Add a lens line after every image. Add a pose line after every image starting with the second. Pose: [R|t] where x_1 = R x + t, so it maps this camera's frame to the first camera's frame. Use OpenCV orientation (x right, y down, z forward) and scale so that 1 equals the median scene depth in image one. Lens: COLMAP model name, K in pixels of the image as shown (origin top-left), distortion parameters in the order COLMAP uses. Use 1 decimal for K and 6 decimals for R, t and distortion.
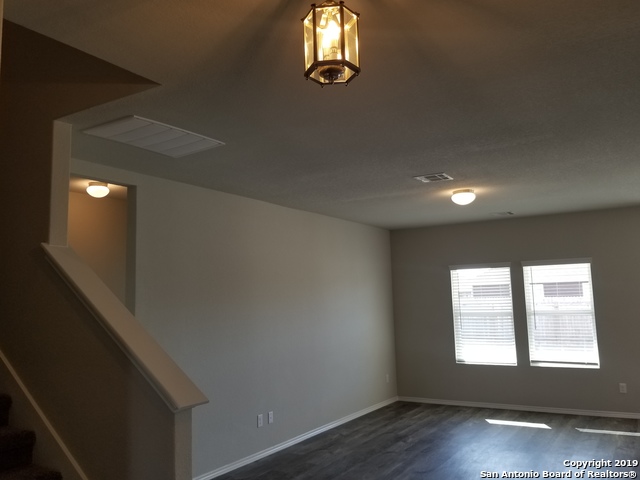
lens RADIAL K [[541.4, 0, 321.1], [0, 541.4, 237.0], [0, 0, 1]] dist [0.084615, -0.202743]
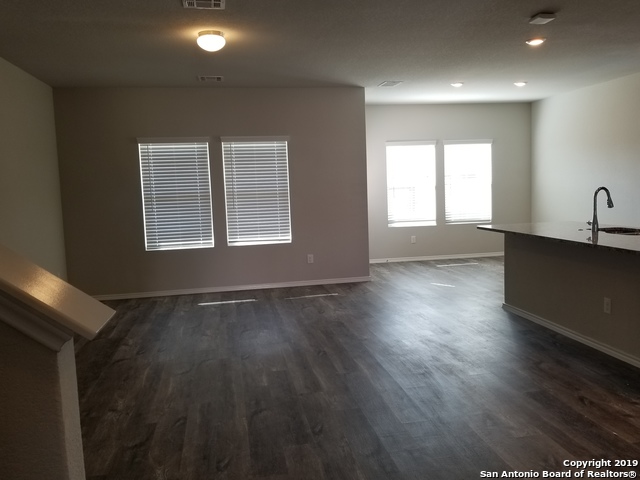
lens RADIAL K [[541.4, 0, 321.1], [0, 541.4, 237.0], [0, 0, 1]] dist [0.084615, -0.202743]
pose [[0.753342, -0.068859, 0.654014, -0.125116], [-0.059234, 0.983355, 0.171765, 0.047903], [-0.654956, -0.168138, 0.736724, 0.196130]]
